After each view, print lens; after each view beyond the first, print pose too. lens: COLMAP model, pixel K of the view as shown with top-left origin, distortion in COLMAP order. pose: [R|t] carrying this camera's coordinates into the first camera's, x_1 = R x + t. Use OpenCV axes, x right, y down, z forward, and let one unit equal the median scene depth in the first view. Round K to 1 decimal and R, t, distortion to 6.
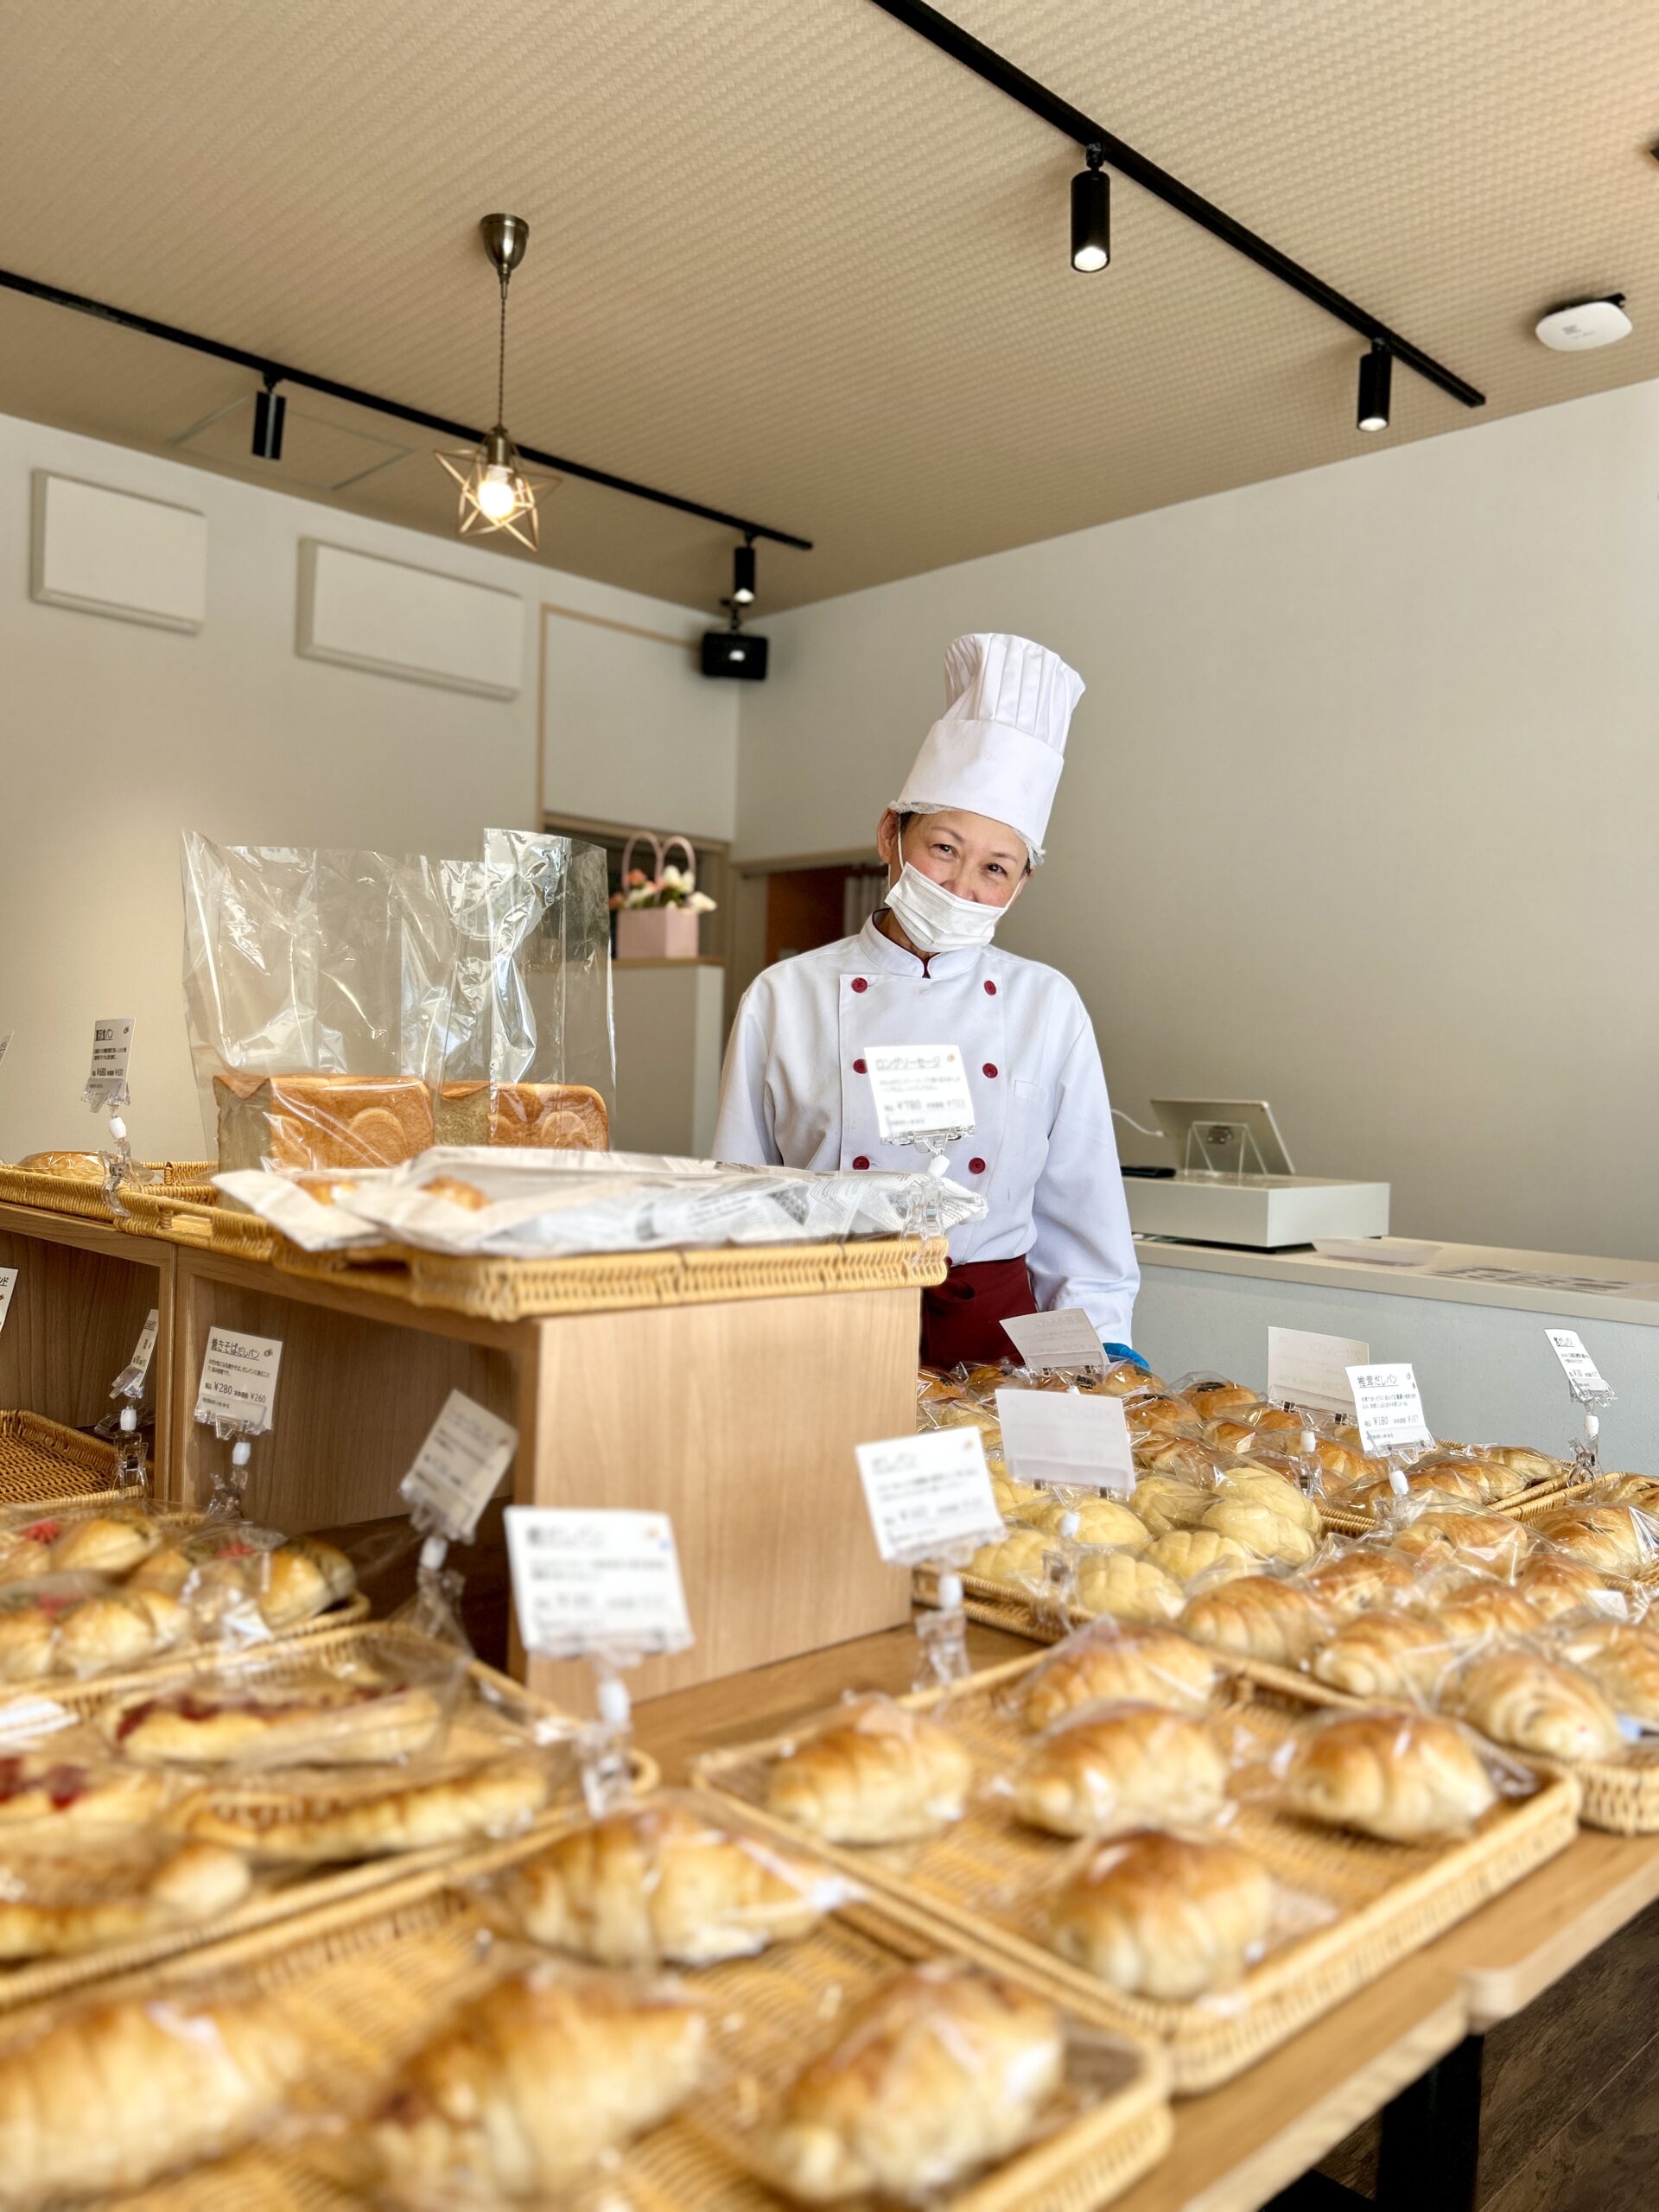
lens RADIAL K [[1661.7, 0, 829.5], [0, 1661.7, 1106.0], [0, 0, 1]] dist [0.033095, -0.036712]
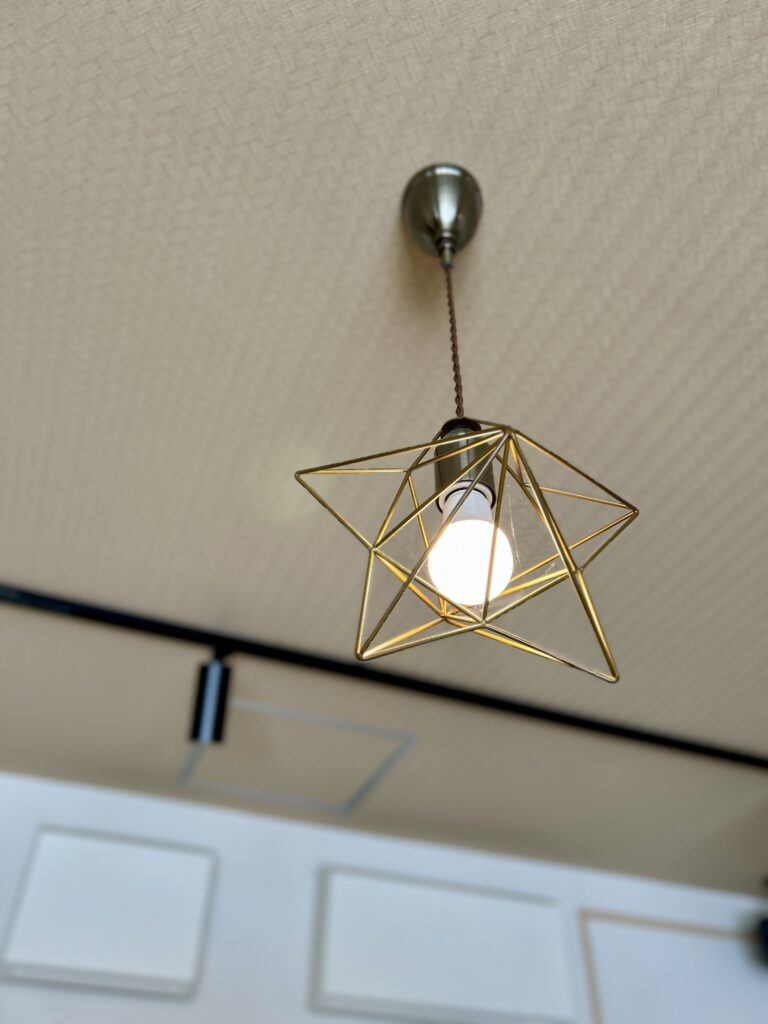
lens RADIAL K [[769.2, 0, 384.0], [0, 769.2, 512.0], [0, 0, 1]] dist [0.033095, -0.036712]
pose [[0.927444, -0.258853, -0.269894, -0.139218], [-0.004625, 0.713720, -0.700416, -0.218299], [0.373933, 0.650845, 0.660738, 0.734225]]
